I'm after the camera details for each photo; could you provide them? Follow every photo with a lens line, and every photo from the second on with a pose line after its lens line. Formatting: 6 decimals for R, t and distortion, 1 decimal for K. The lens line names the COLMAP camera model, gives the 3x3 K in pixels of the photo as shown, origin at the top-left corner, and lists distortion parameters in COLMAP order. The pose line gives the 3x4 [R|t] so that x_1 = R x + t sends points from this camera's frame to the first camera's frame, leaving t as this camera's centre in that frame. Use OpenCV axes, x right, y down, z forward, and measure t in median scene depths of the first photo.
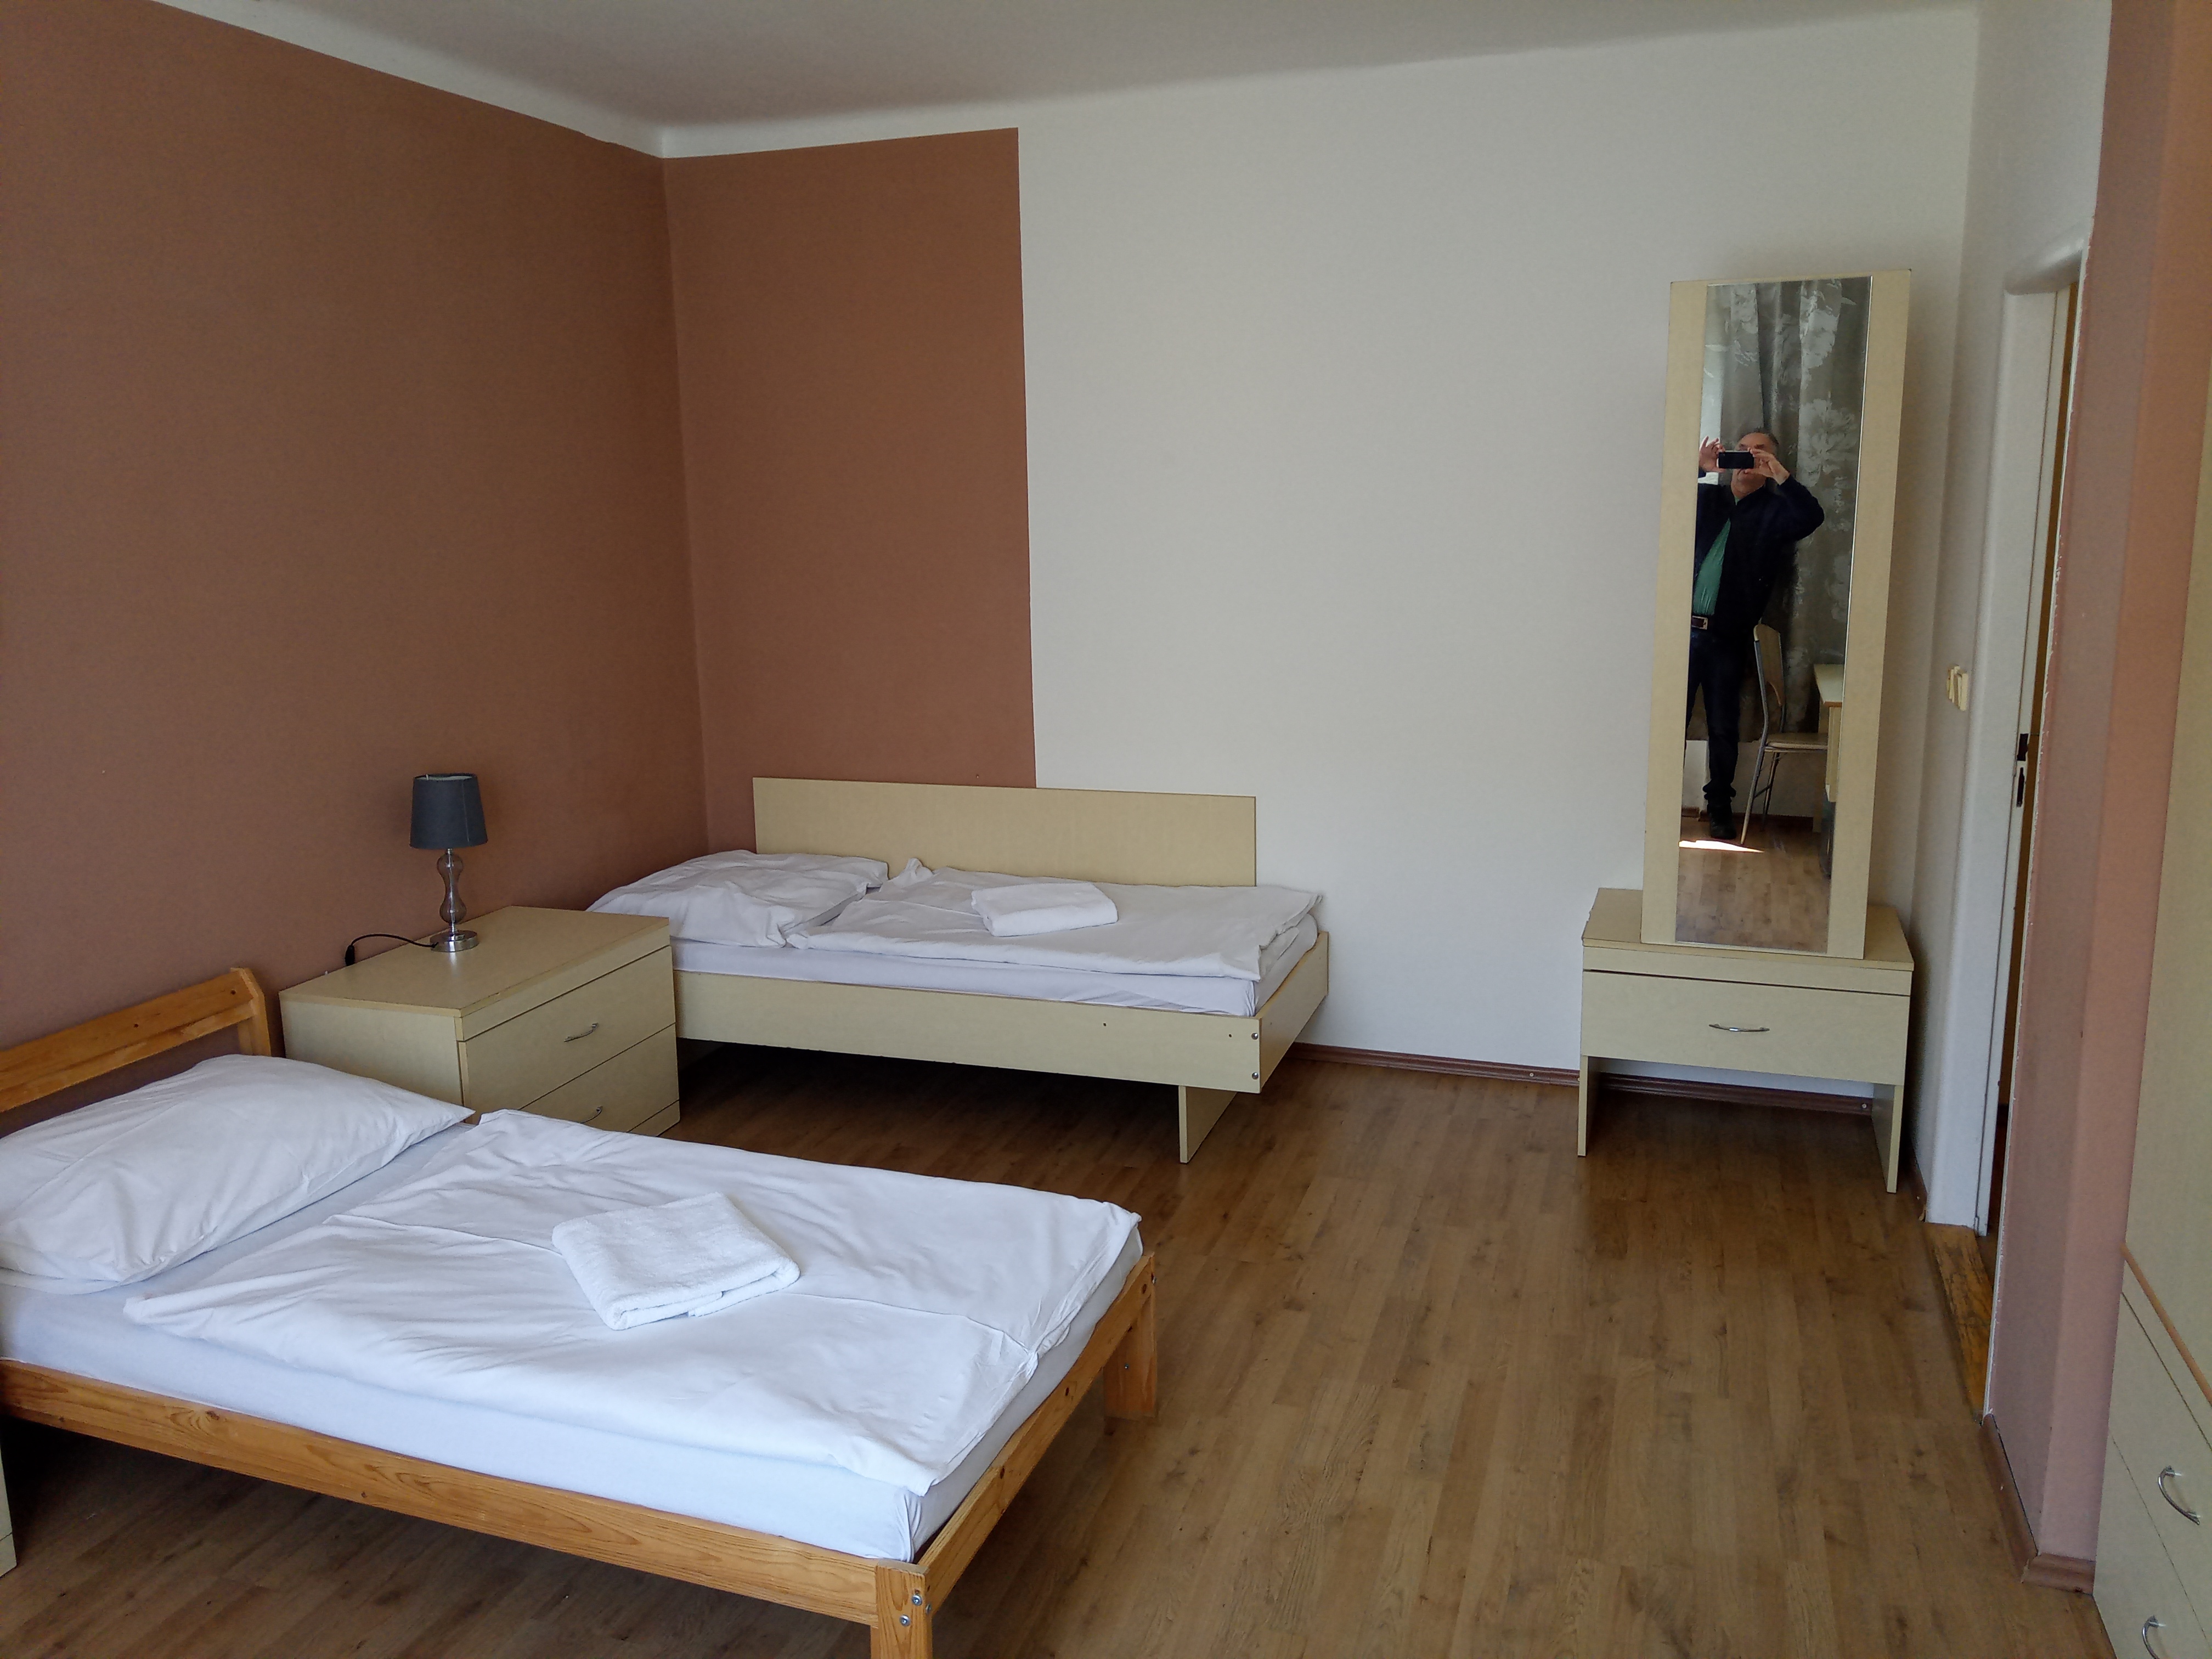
lens RADIAL K [[1705.8, 0, 1107.7], [0, 1705.8, 829.2], [0, 0, 1]] dist [0.027473, -0.012735]
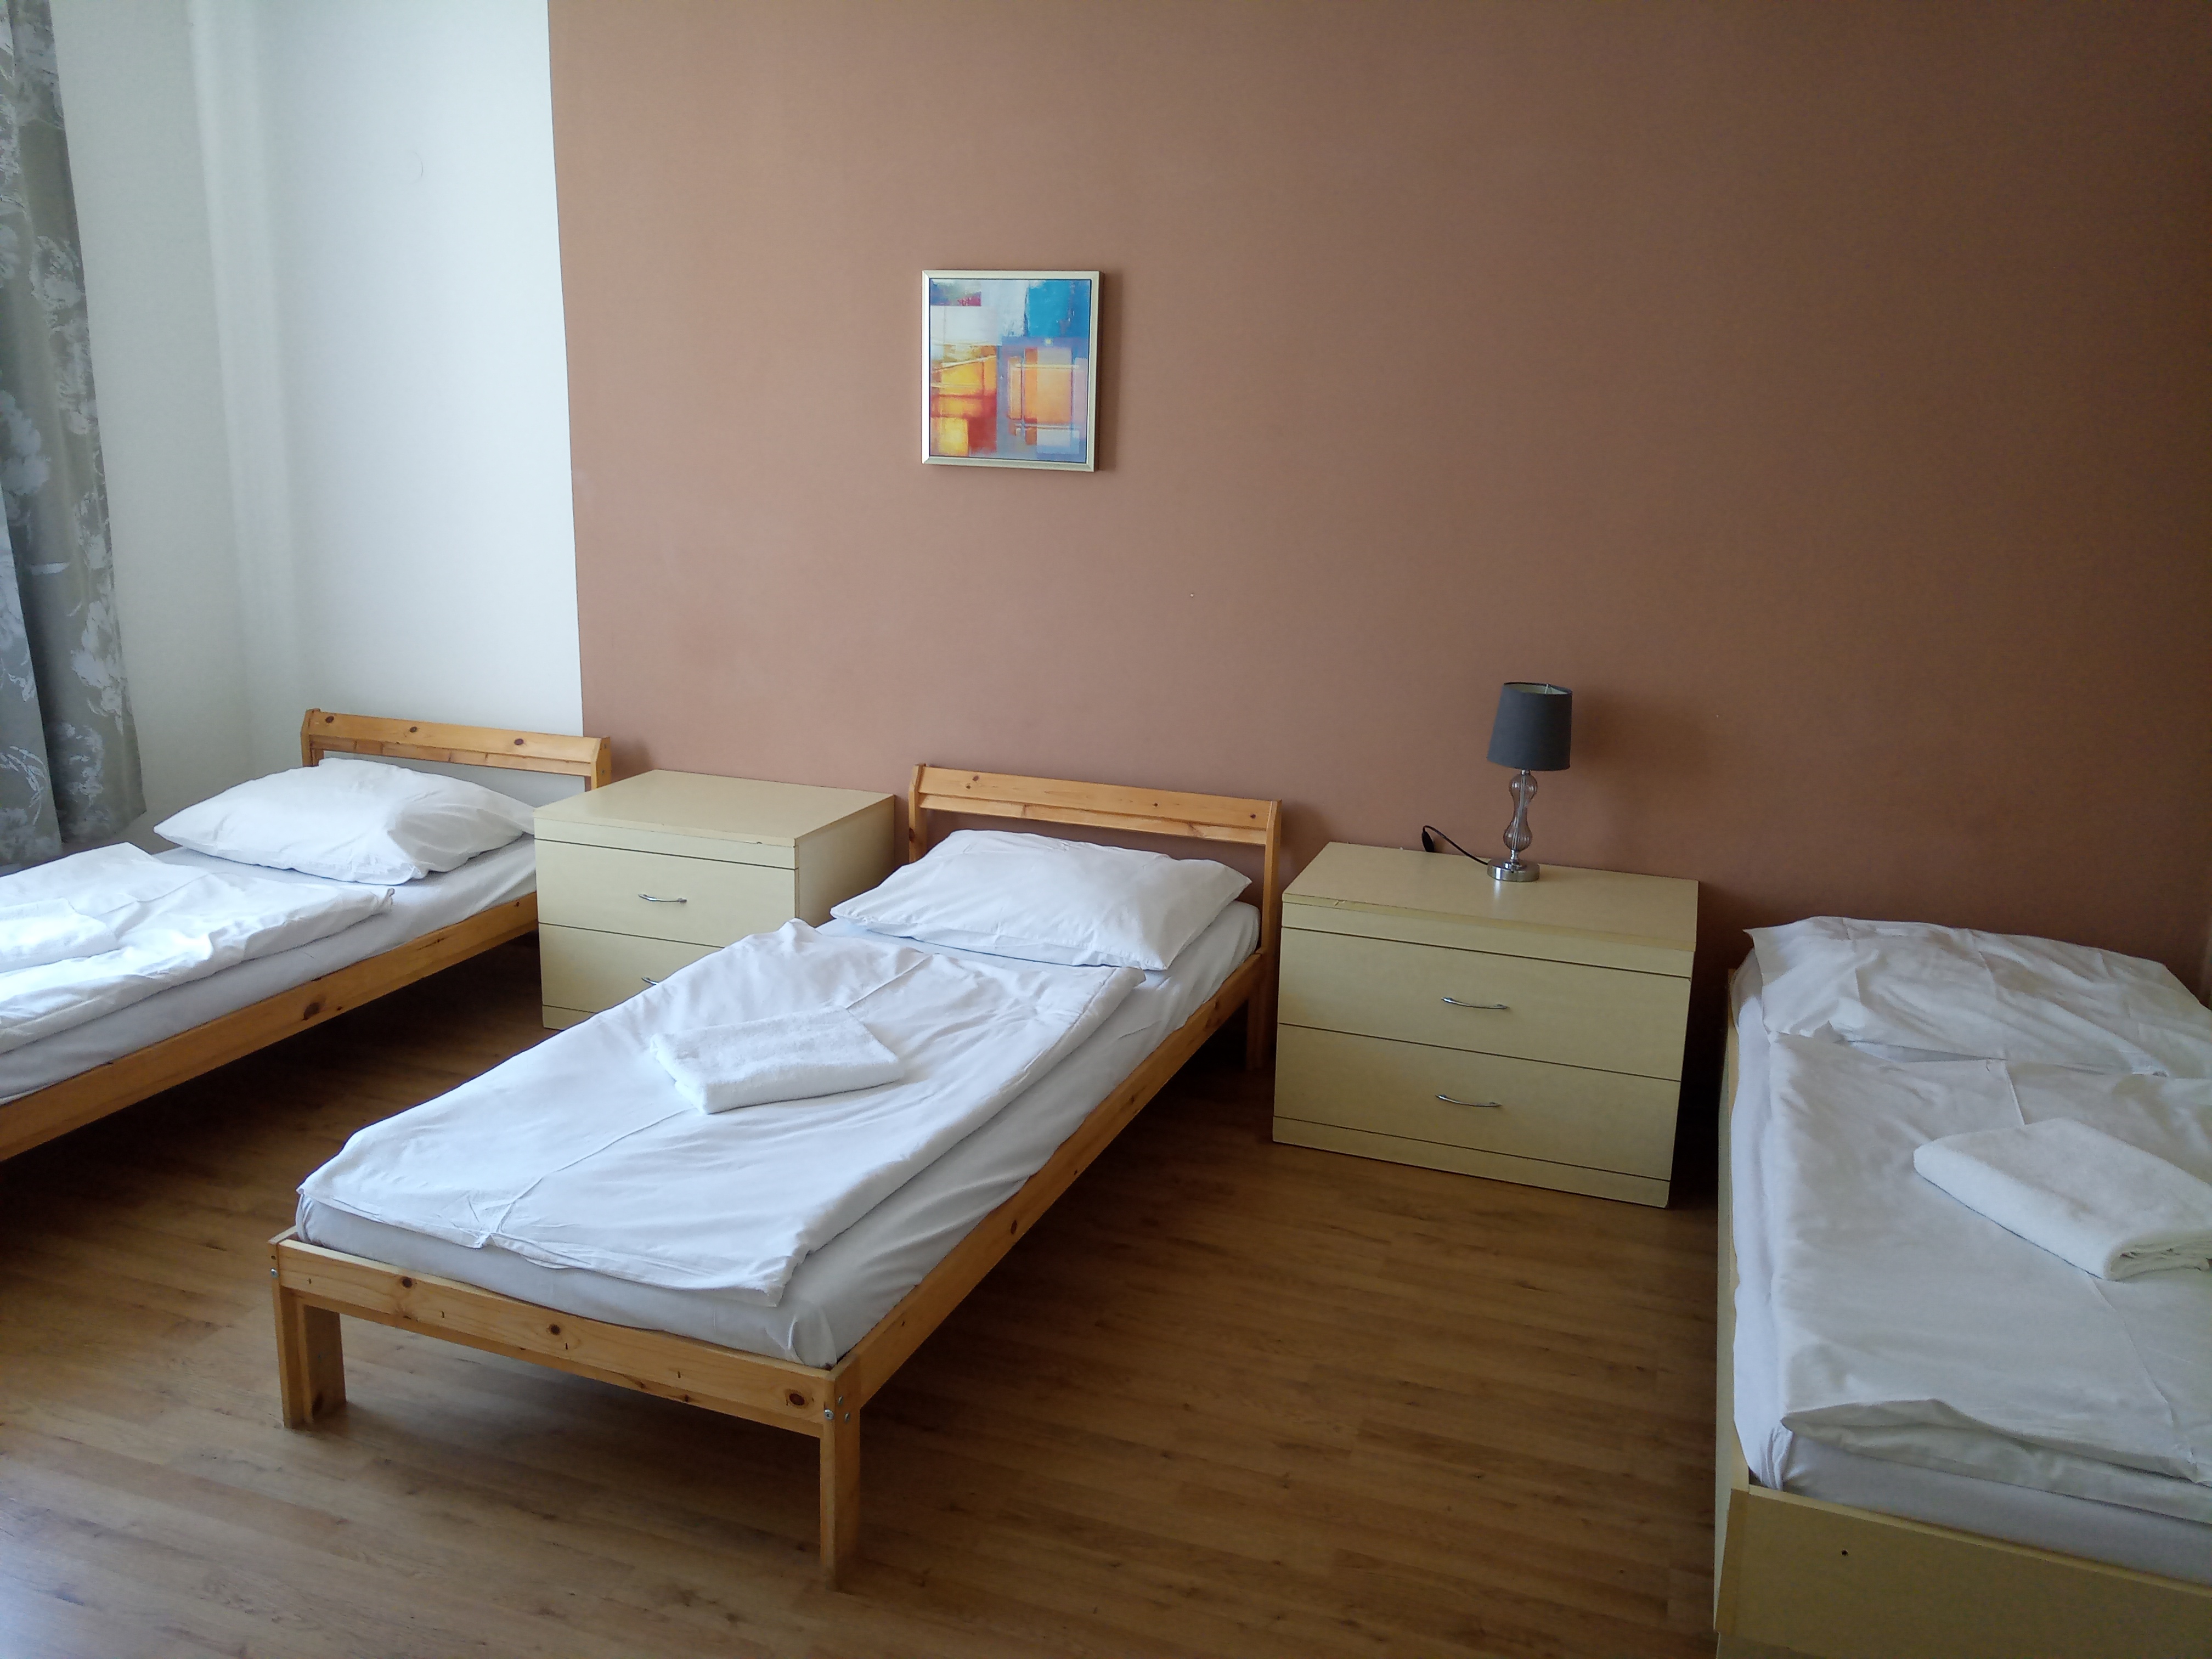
lens RADIAL K [[1705.8, 0, 1107.8], [0, 1705.8, 821.7], [0, 0, 1]] dist [0.027473, -0.012735]
pose [[-0.032759, 0.242971, -0.969480, 0.665515], [-0.224260, 0.943480, 0.244033, -0.176491], [0.973979, 0.225410, 0.023582, 1.033965]]
